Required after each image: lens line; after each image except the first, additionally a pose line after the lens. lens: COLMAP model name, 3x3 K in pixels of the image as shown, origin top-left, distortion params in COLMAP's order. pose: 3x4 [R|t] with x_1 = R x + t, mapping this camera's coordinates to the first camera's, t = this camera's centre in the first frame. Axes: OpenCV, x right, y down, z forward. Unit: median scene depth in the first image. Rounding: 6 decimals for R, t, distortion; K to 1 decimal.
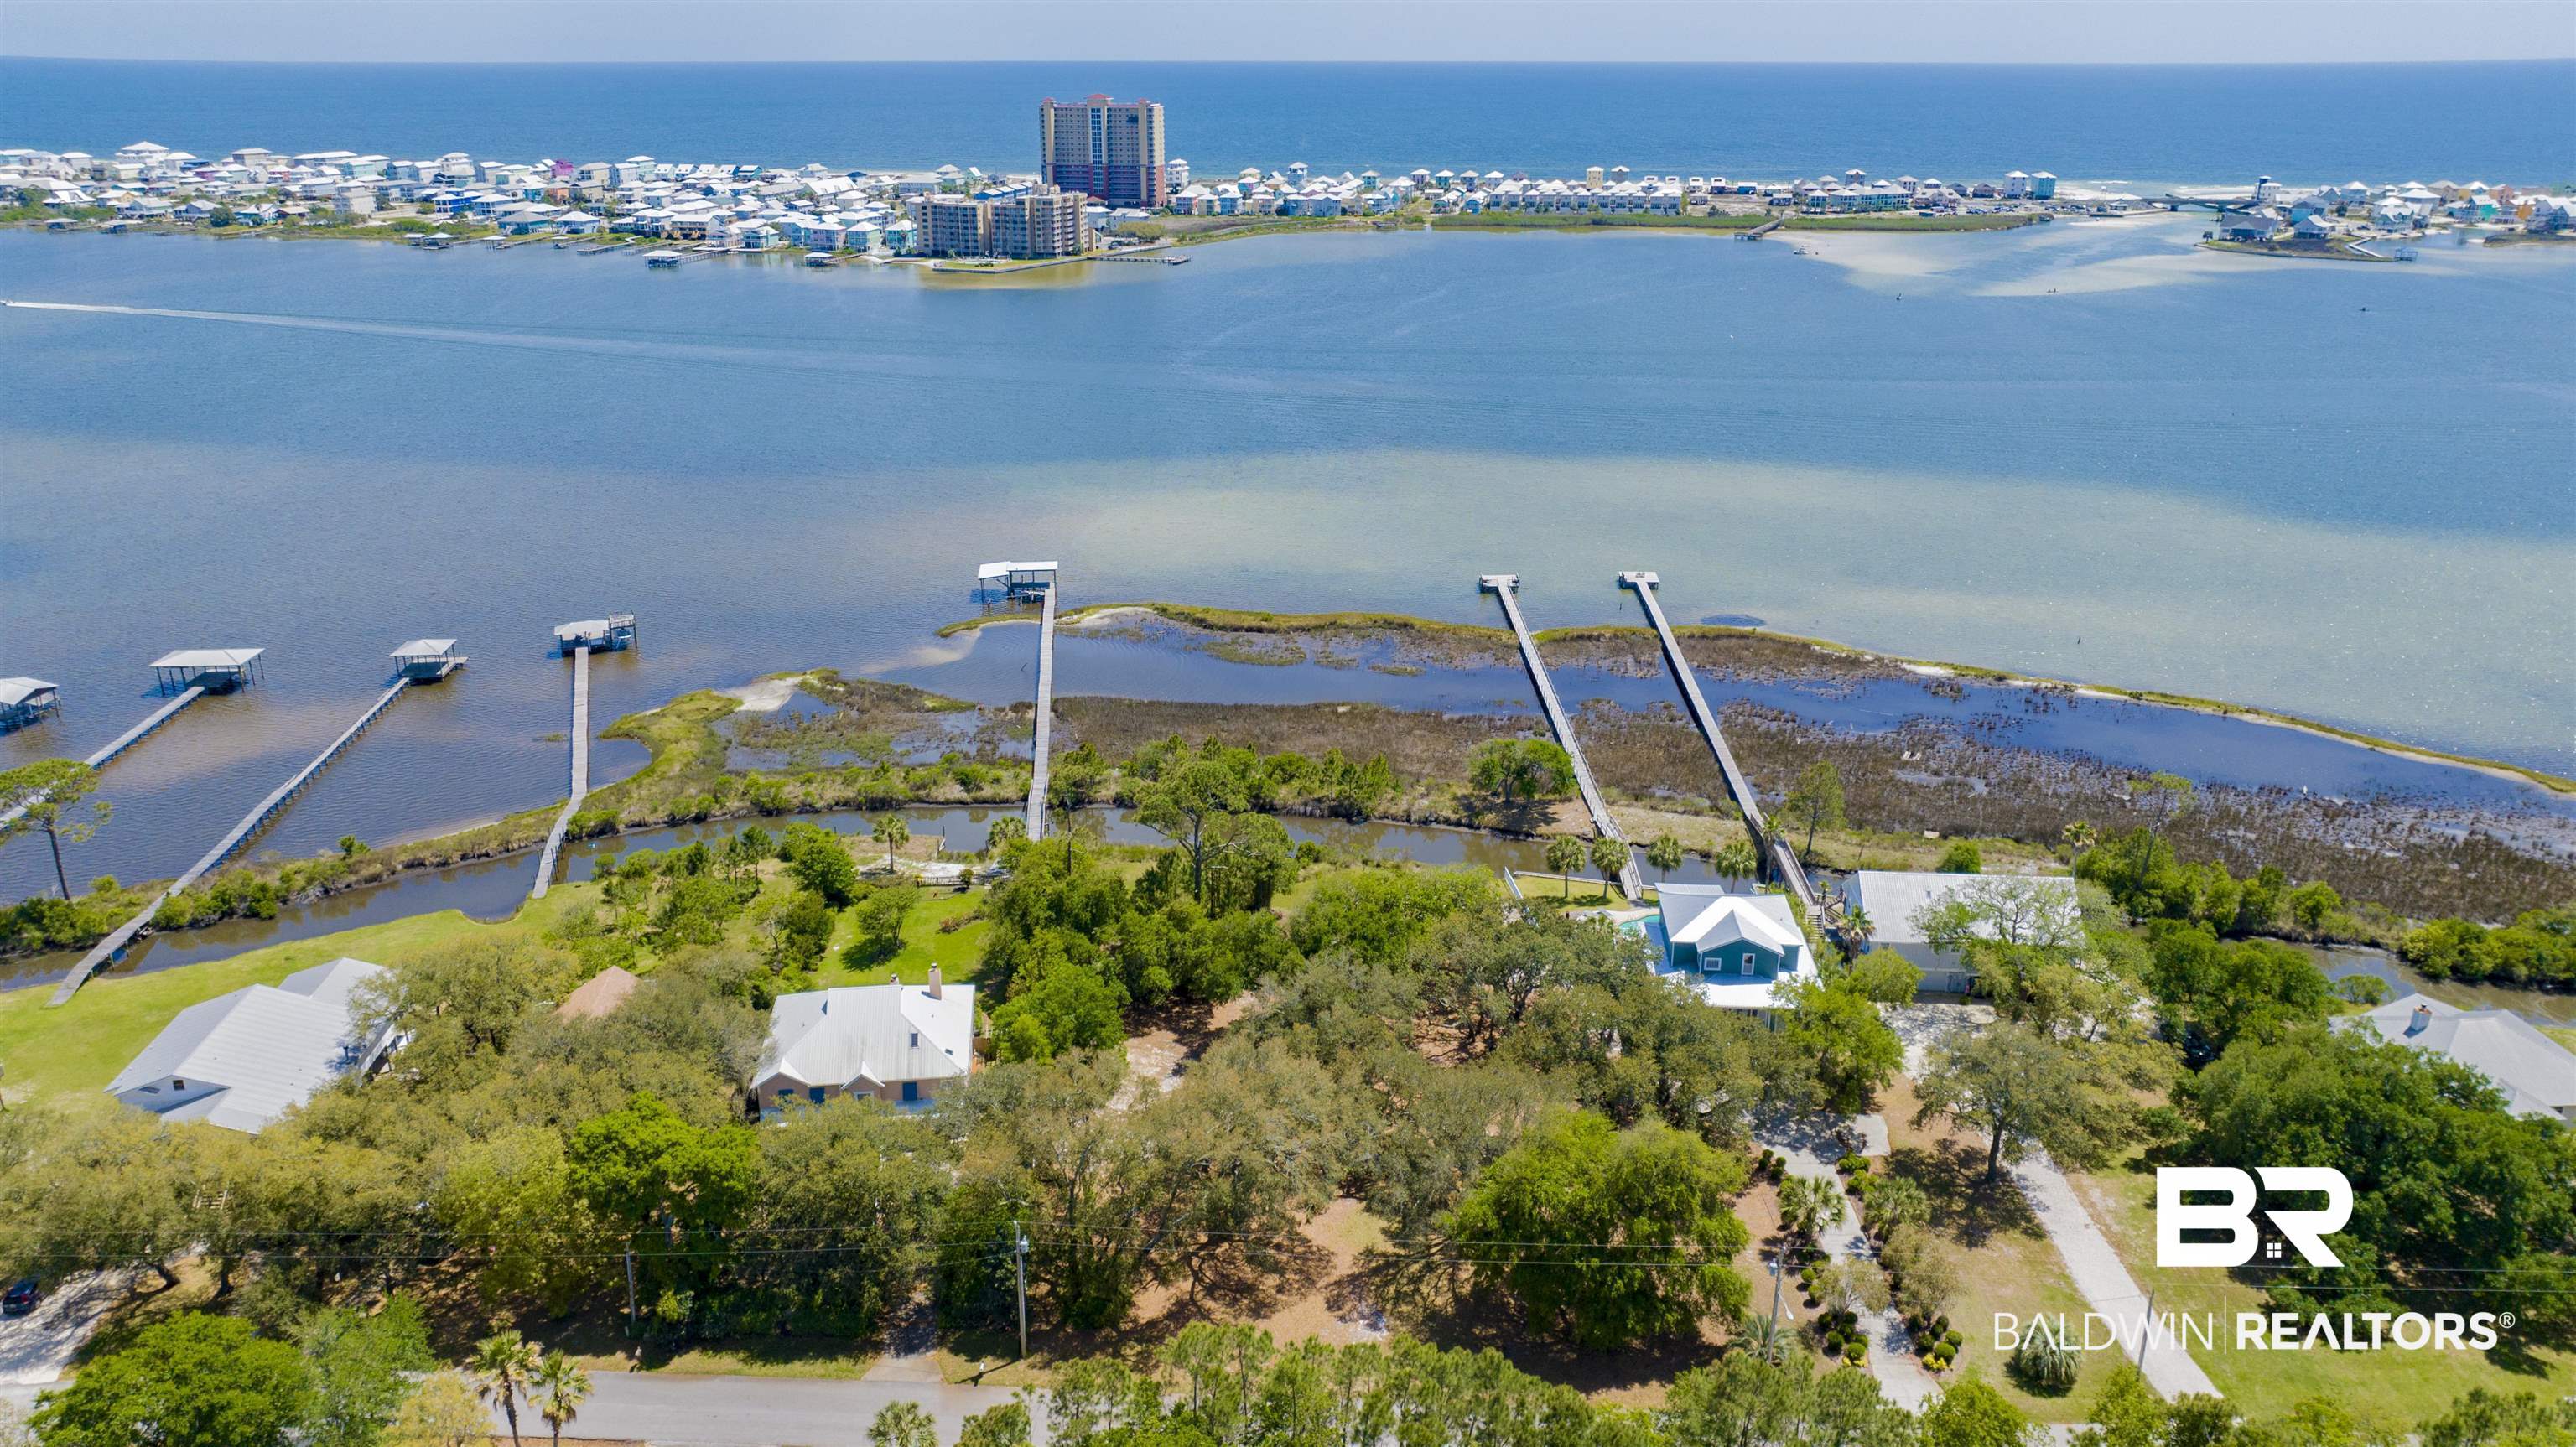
lens RADIAL K [[1738.7, 0, 1282.5], [0, 1738.7, 799.4], [0, 0, 1]] dist [-0.031279, 0.047925]
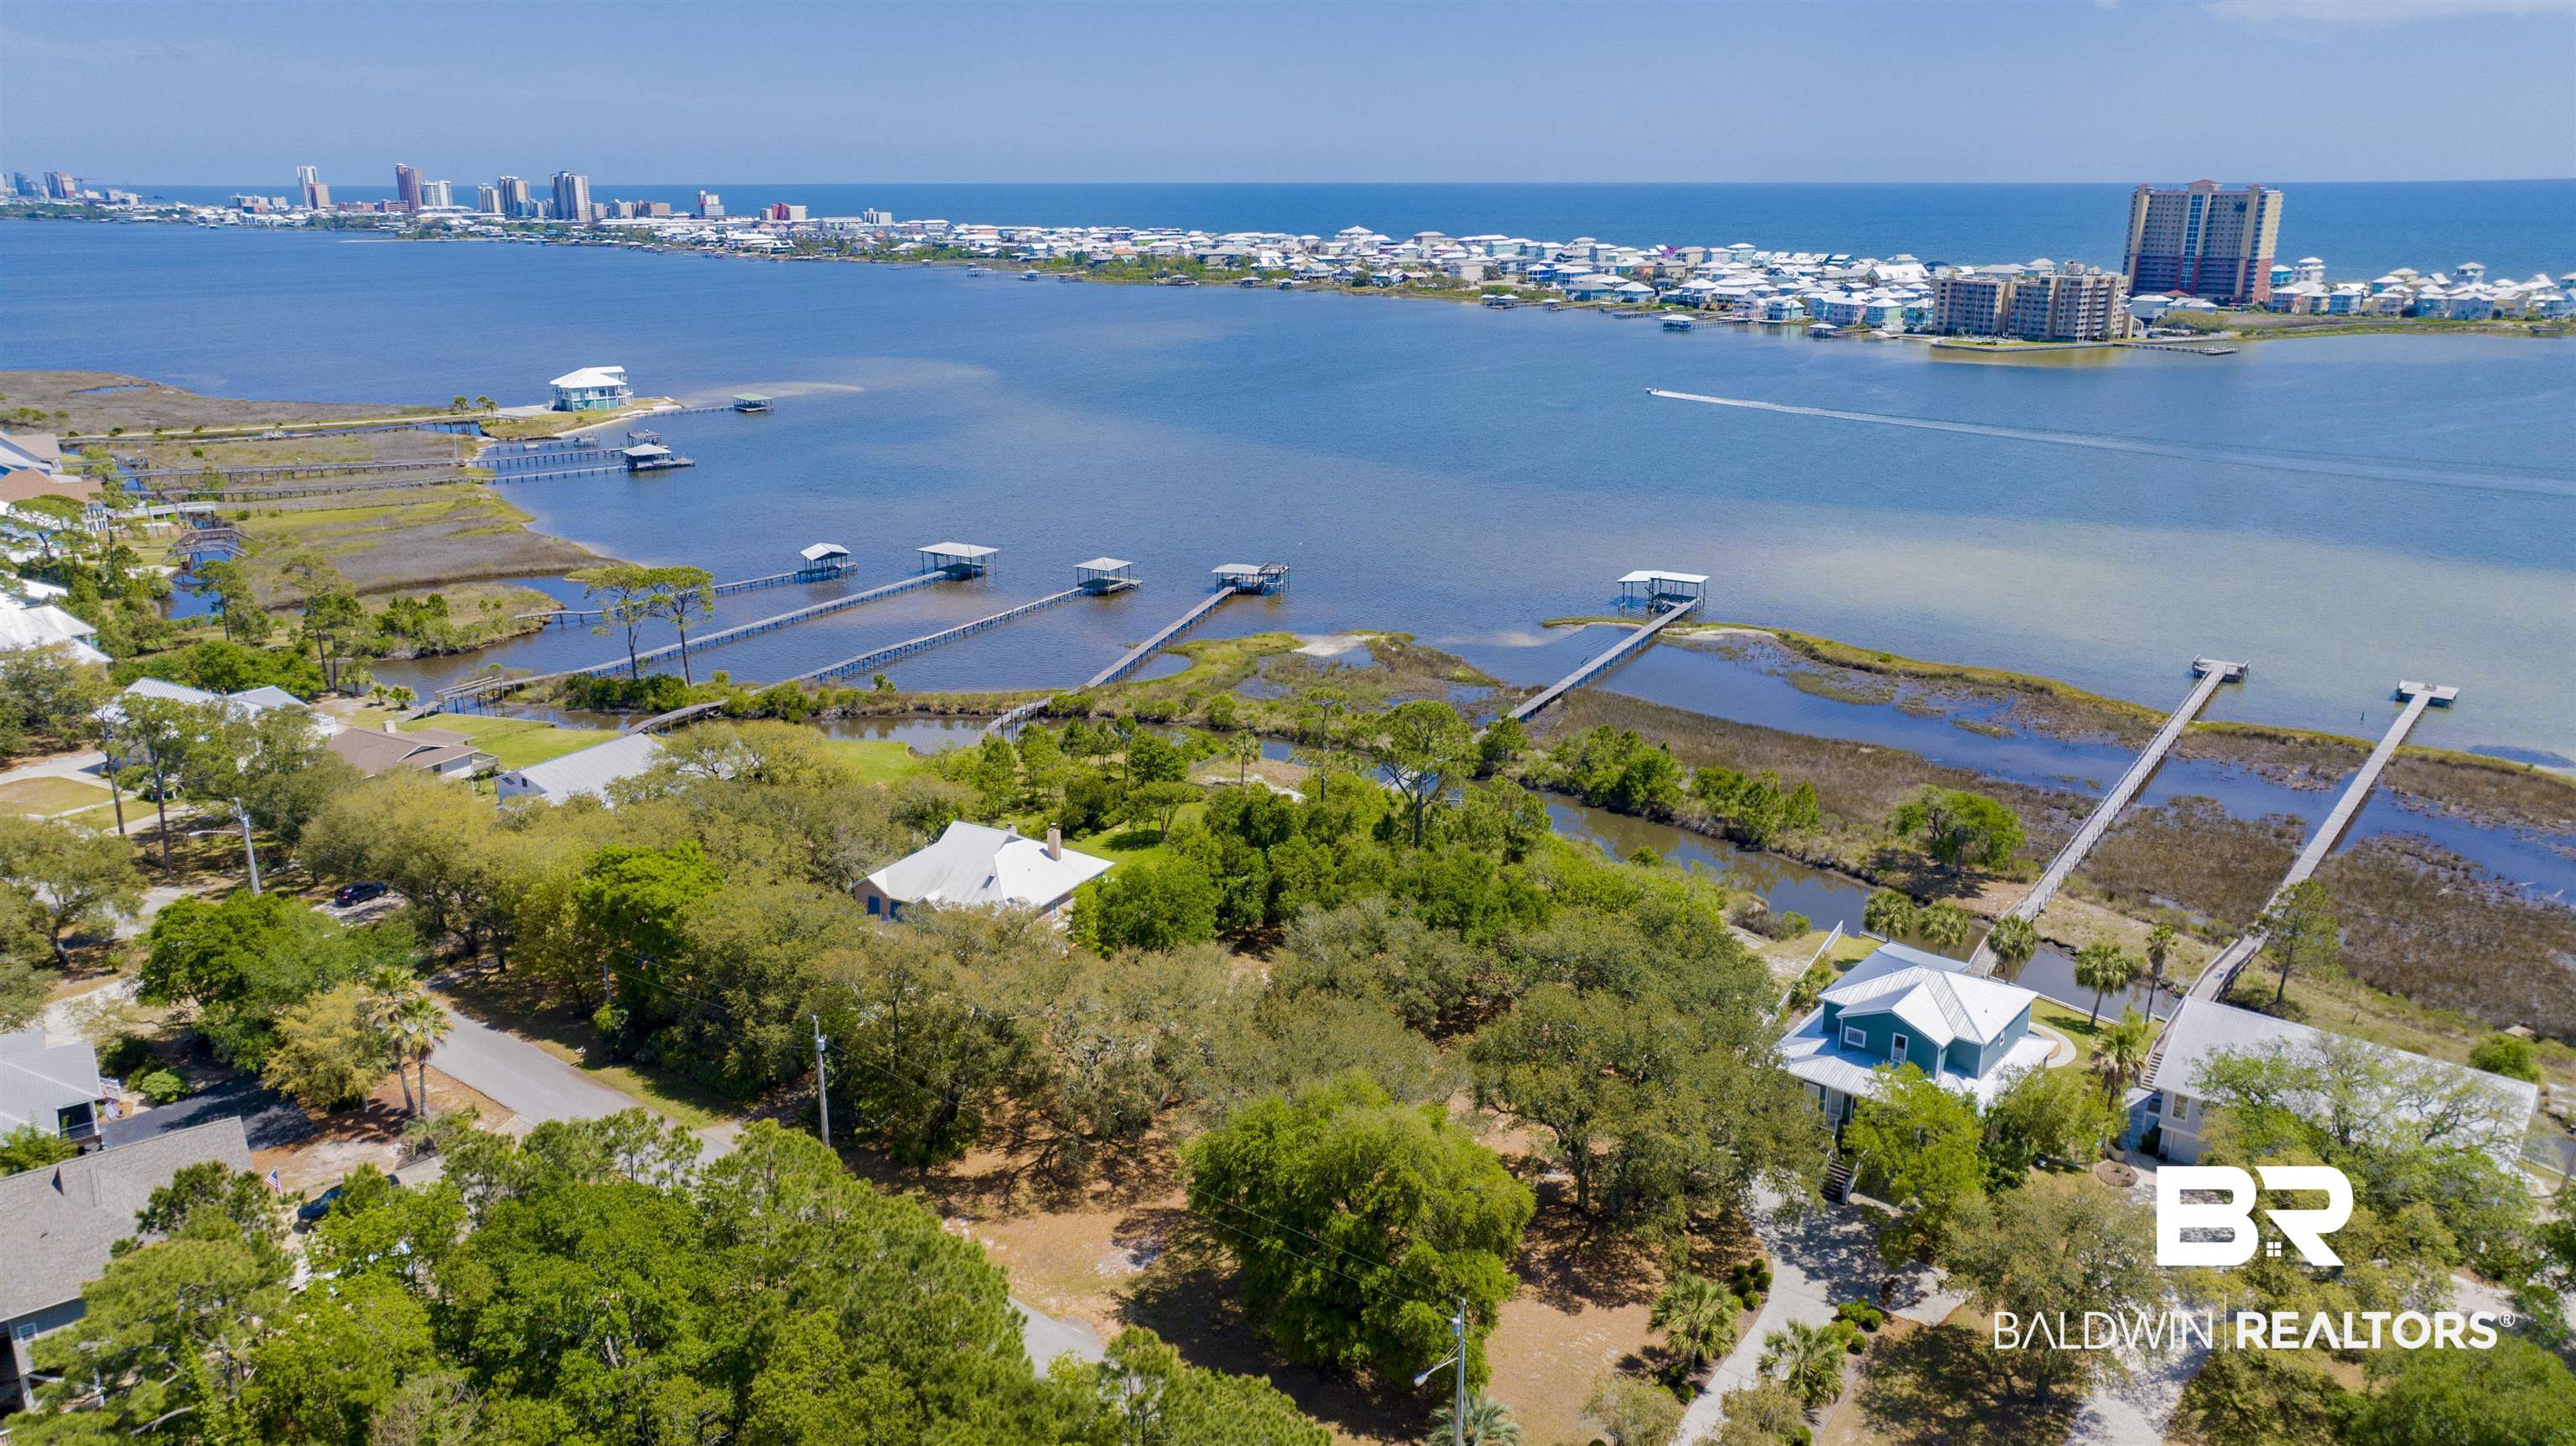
lens RADIAL K [[1740.3, 0, 1292.8], [0, 1740.3, 784.3], [0, 0, 1]] dist [-0.031028, 0.049501]
pose [[0.827858, 0.187787, -0.528572, 0.260684], [-0.218811, 0.975759, 0.003955, 0.023332], [0.516502, 0.112382, 0.848879, 0.129300]]
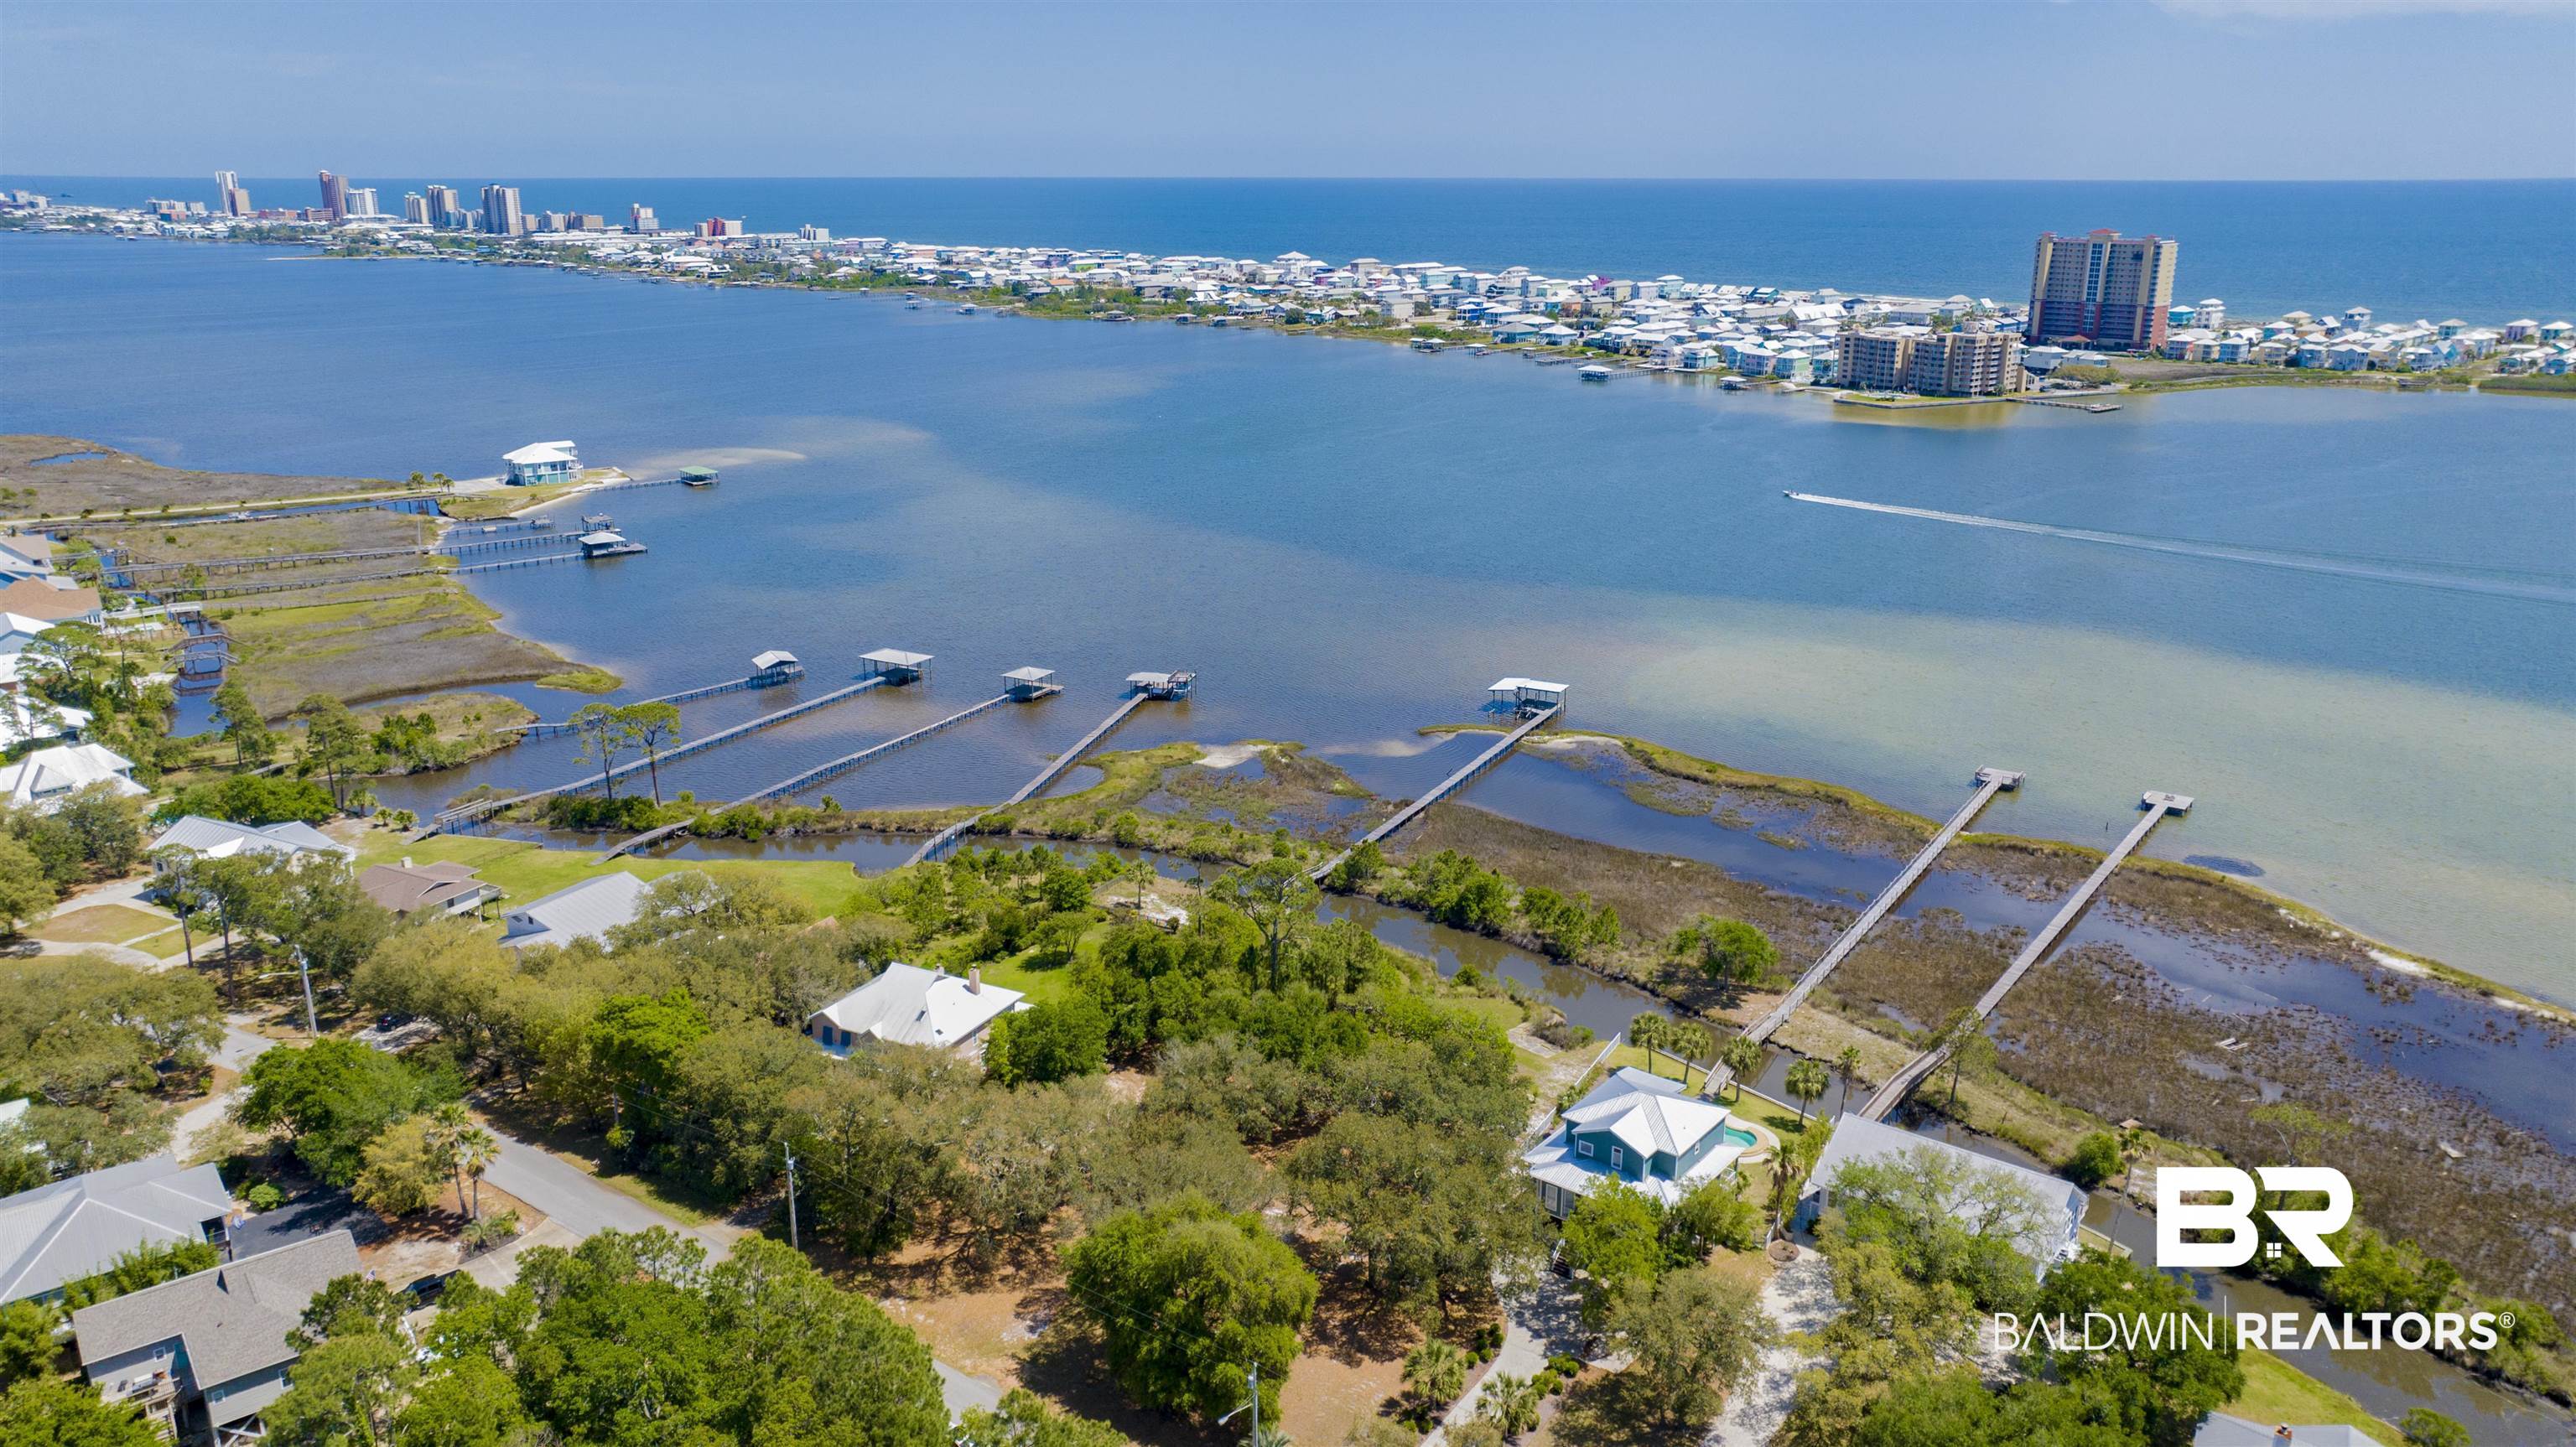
lens RADIAL K [[1738.7, 0, 1282.5], [0, 1738.7, 799.4], [0, 0, 1]] dist [-0.031279, 0.047925]
pose [[0.842992, 0.182196, -0.506131, 0.348992], [-0.213497, 0.976936, -0.003917, -0.036708], [0.493744, 0.111360, 0.862448, 0.017958]]
